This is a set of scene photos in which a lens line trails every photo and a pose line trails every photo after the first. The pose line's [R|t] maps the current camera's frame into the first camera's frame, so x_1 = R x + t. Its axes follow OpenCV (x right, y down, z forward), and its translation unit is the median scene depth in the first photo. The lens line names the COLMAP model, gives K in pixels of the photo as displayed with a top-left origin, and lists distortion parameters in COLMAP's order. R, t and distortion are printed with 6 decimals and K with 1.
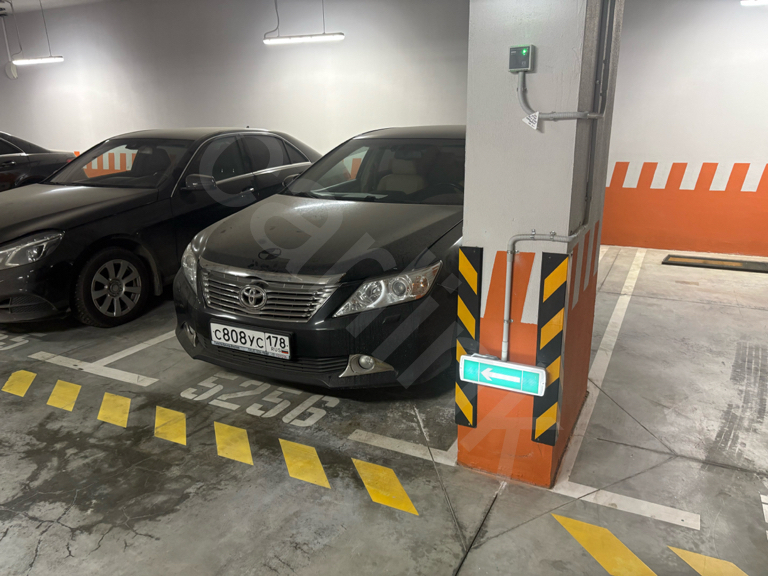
lens RADIAL K [[584.9, 0, 384.0], [0, 584.9, 288.0], [0, 0, 1]] dist [-0.002674, -0.002308]
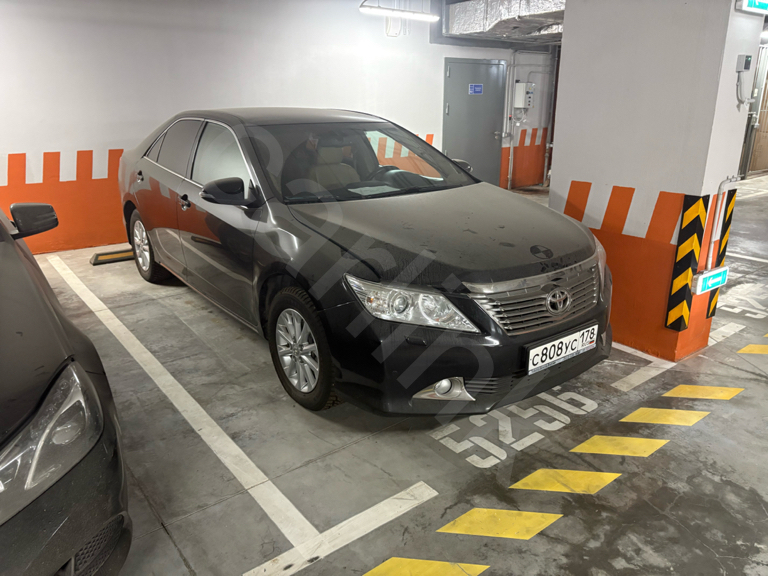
lens RADIAL K [[592.7, 0, 399.4], [0, 592.7, 287.5], [0, 0, 1]] dist [0.007861, 0.007115]
pose [[0.417313, -0.271828, 0.867156, -1.123944], [0.239565, 0.953369, 0.183564, -0.232608], [-0.876617, 0.131137, 0.462974, 0.802245]]
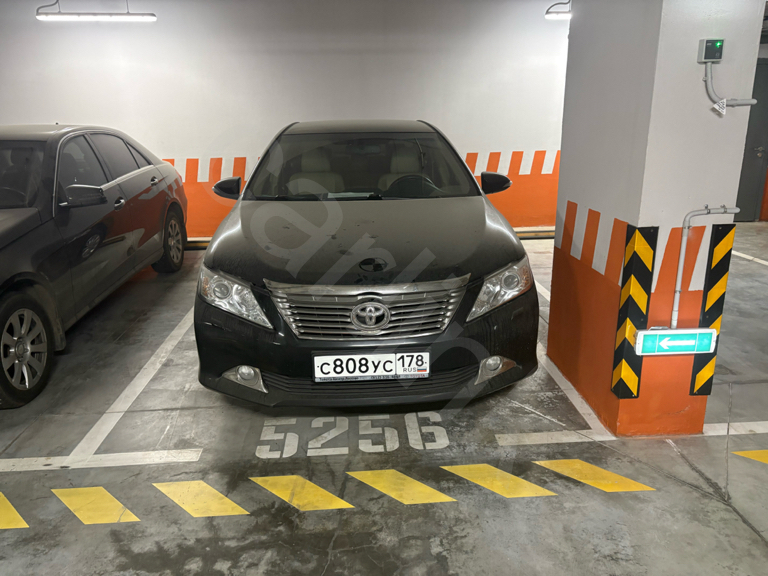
lens RADIAL K [[586.3, 0, 384.0], [0, 586.3, 288.0], [0, 0, 1]] dist [0.056844, -0.090688]
pose [[0.863632, -0.143268, 0.483337, -0.627332], [0.144132, 0.988918, 0.035594, -0.053860], [-0.483080, 0.038925, 0.874711, 0.237368]]
